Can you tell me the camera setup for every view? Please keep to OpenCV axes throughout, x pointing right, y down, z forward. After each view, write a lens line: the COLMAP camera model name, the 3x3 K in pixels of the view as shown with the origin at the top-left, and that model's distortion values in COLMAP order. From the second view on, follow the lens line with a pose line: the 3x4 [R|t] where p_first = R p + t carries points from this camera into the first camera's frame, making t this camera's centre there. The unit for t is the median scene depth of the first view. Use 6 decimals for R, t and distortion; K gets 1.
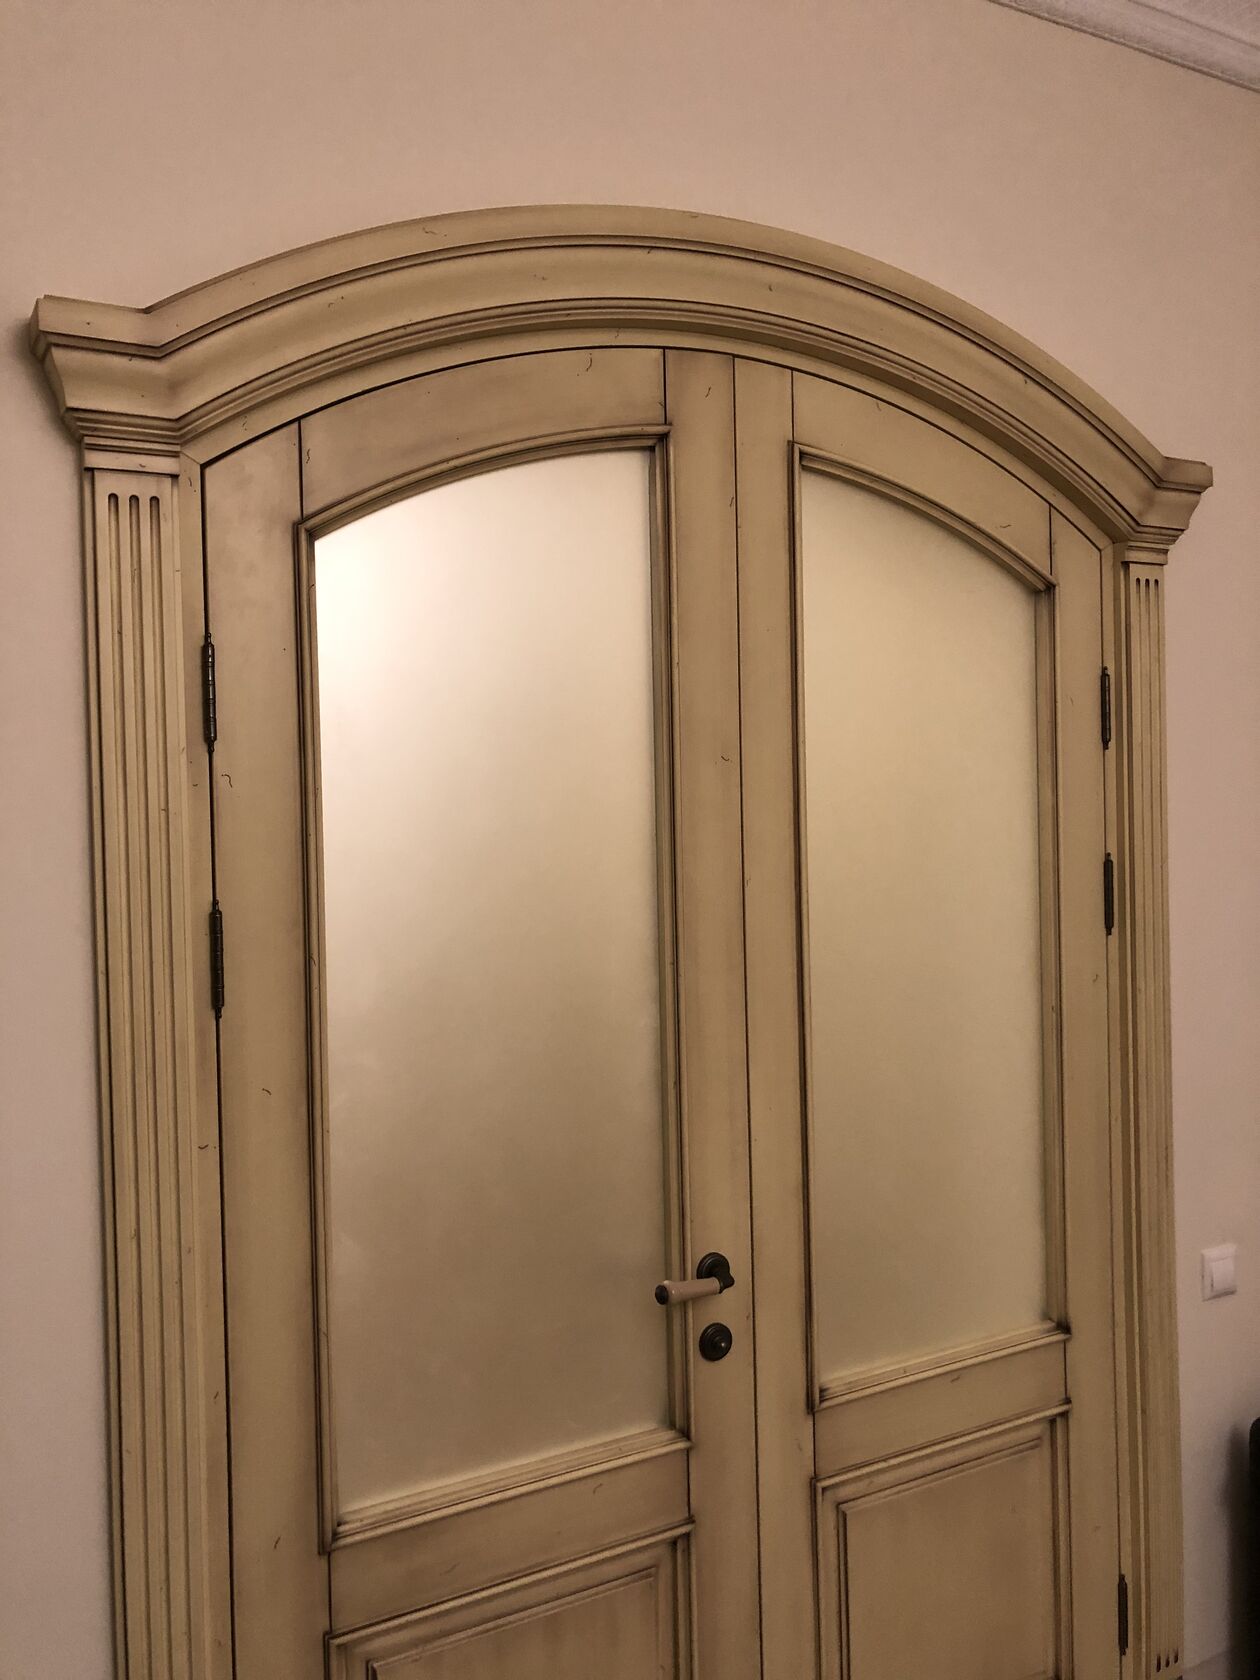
lens RADIAL K [[1390.0, 0, 621.1], [0, 1390.0, 819.1], [0, 0, 1]] dist [0.016992, -0.005973]
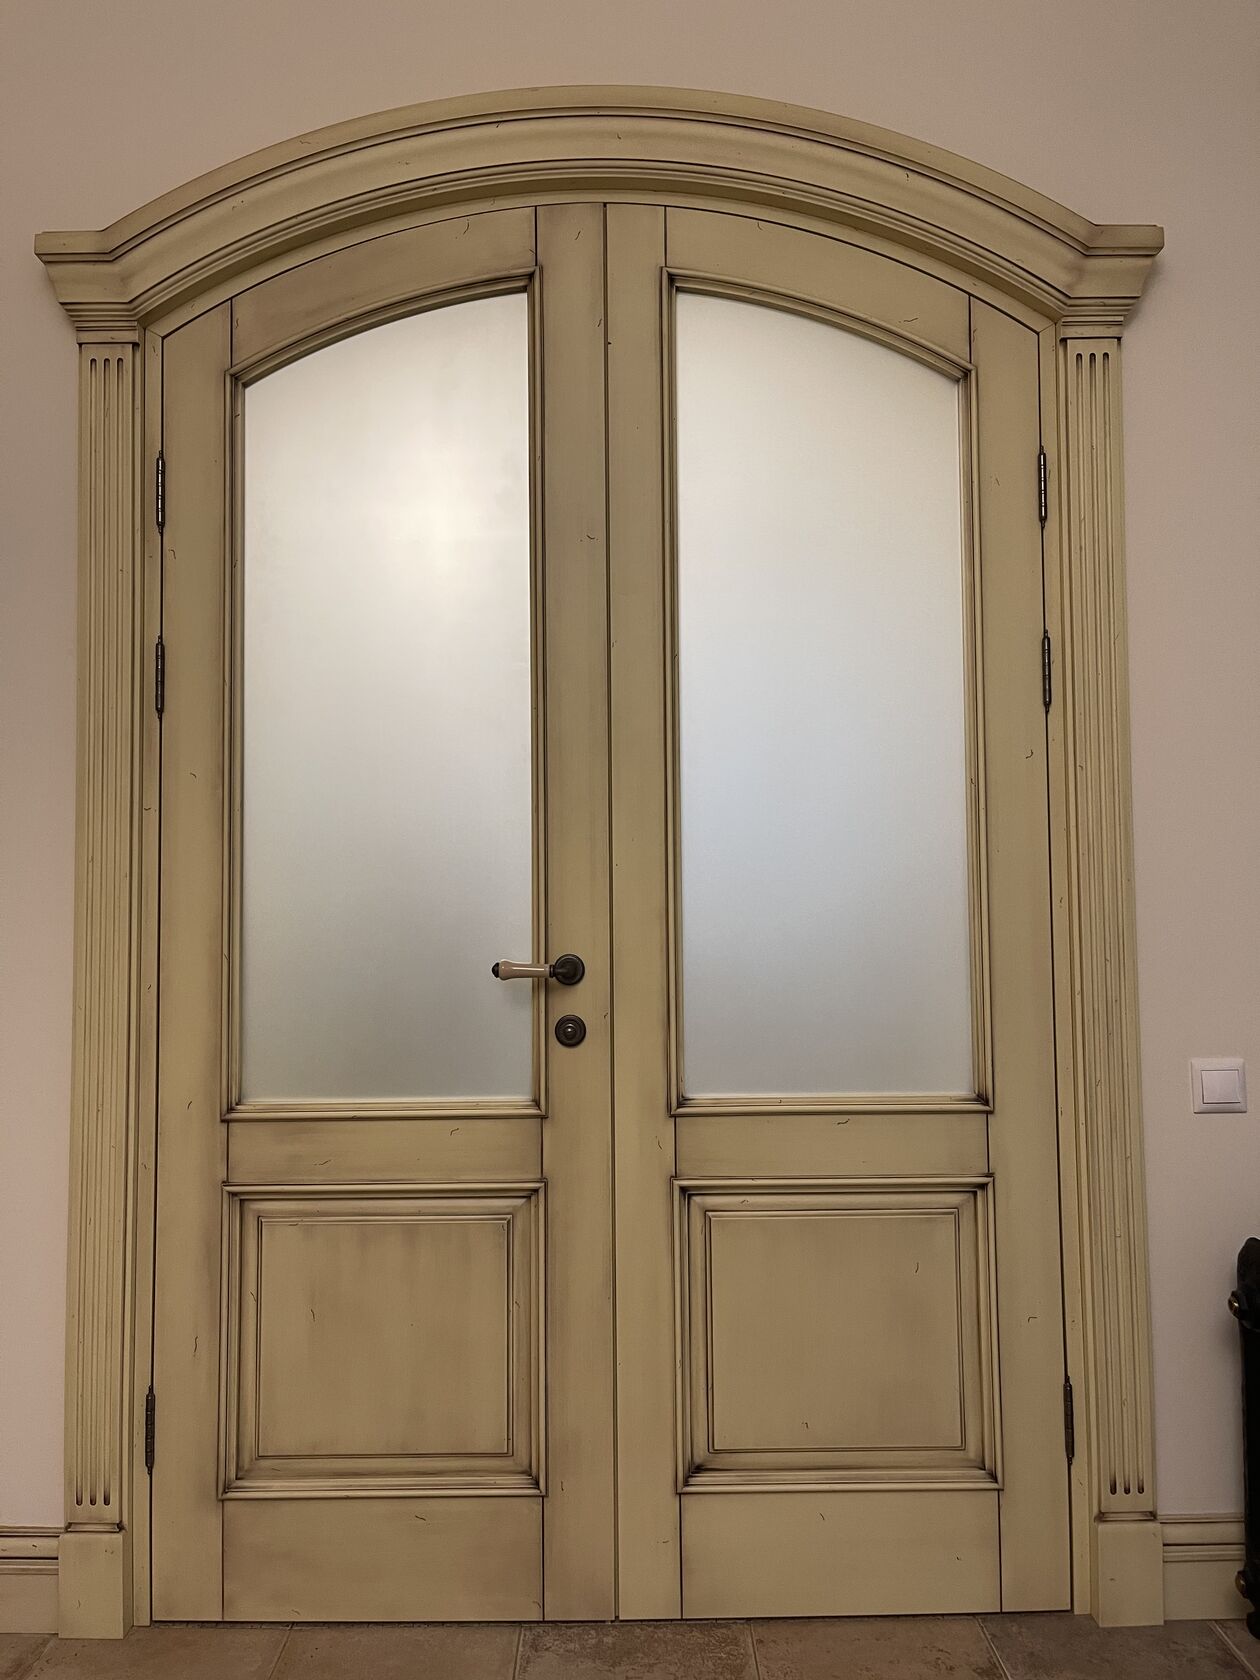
lens RADIAL K [[1257.3, 0, 629.7], [0, 1257.3, 832.3], [0, 0, 1]] dist [0.065613, -0.093537]
pose [[0.880218, -0.013257, -0.474385, 0.624988], [-0.016192, 0.998189, -0.057940, 0.274085], [0.474294, 0.058681, 0.878409, 0.089528]]
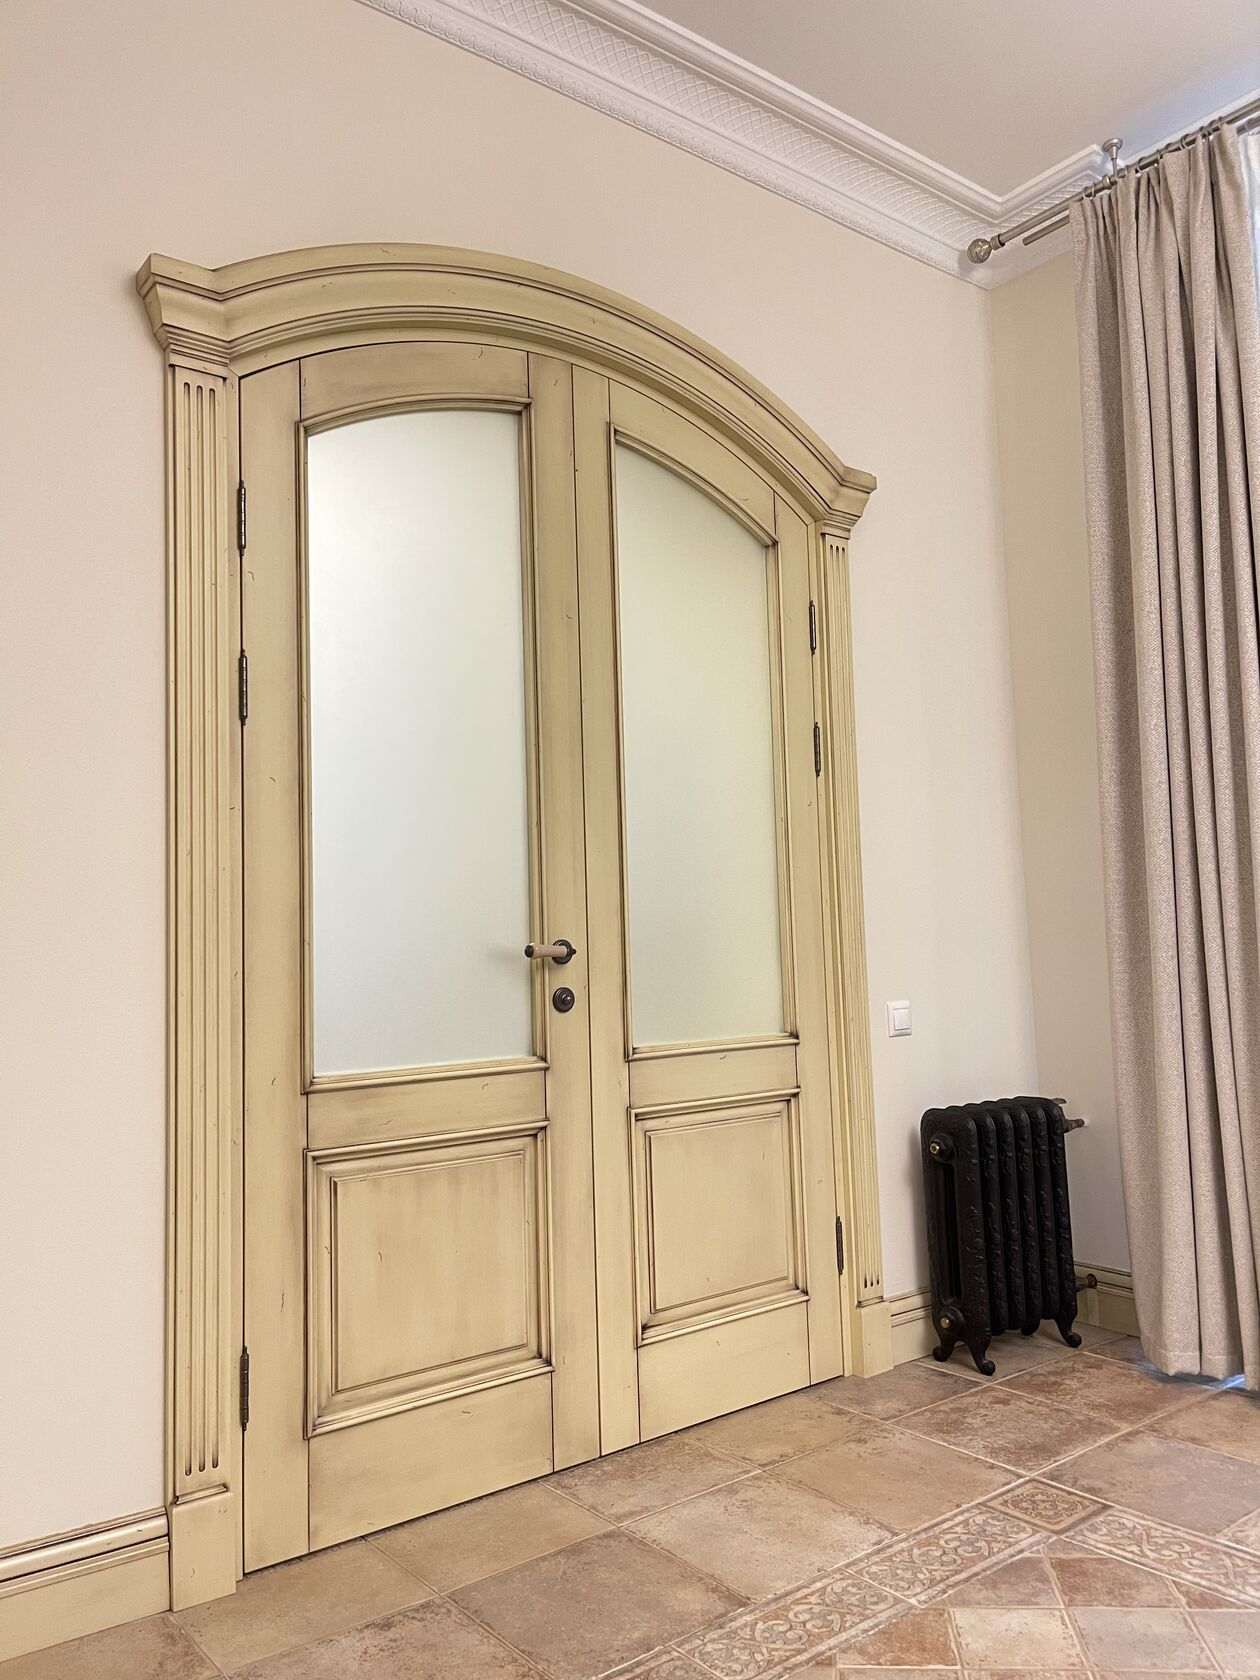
lens RADIAL K [[1260.0, 0, 630.0], [0, 1260.0, 840.0], [0, 0, 1]] dist [0.070611, -0.100421]
pose [[0.987650, 0.006078, 0.156556, -0.074496], [0.010167, 0.994655, -0.102756, 0.350504], [-0.156344, 0.103079, 0.982309, -0.354927]]
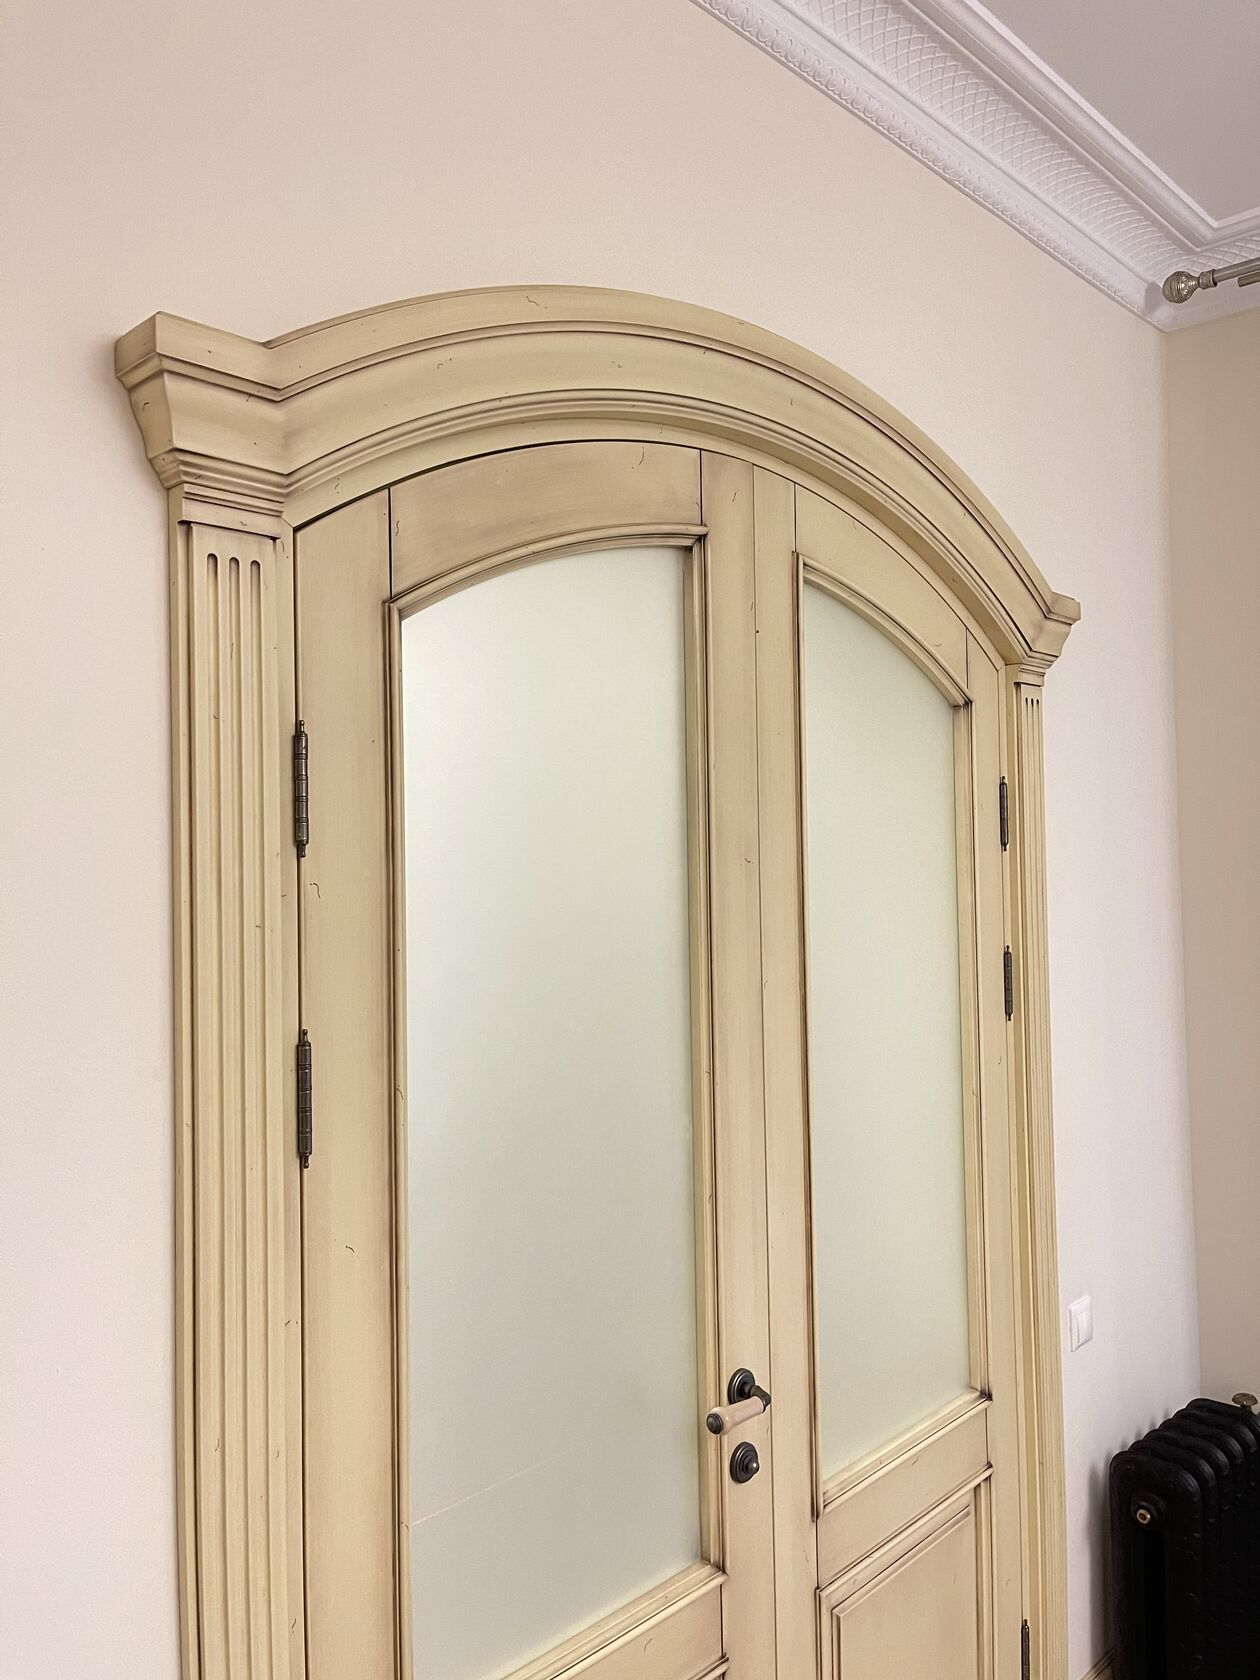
lens RADIAL K [[1271.3, 0, 624.9], [0, 1271.3, 834.8], [0, 0, 1]] dist [0.058783, -0.092121]
pose [[0.955361, 0.012295, 0.295185, -0.284747], [0.000784, 0.999025, -0.044147, -0.023063], [-0.295440, 0.042408, 0.954420, 0.155468]]
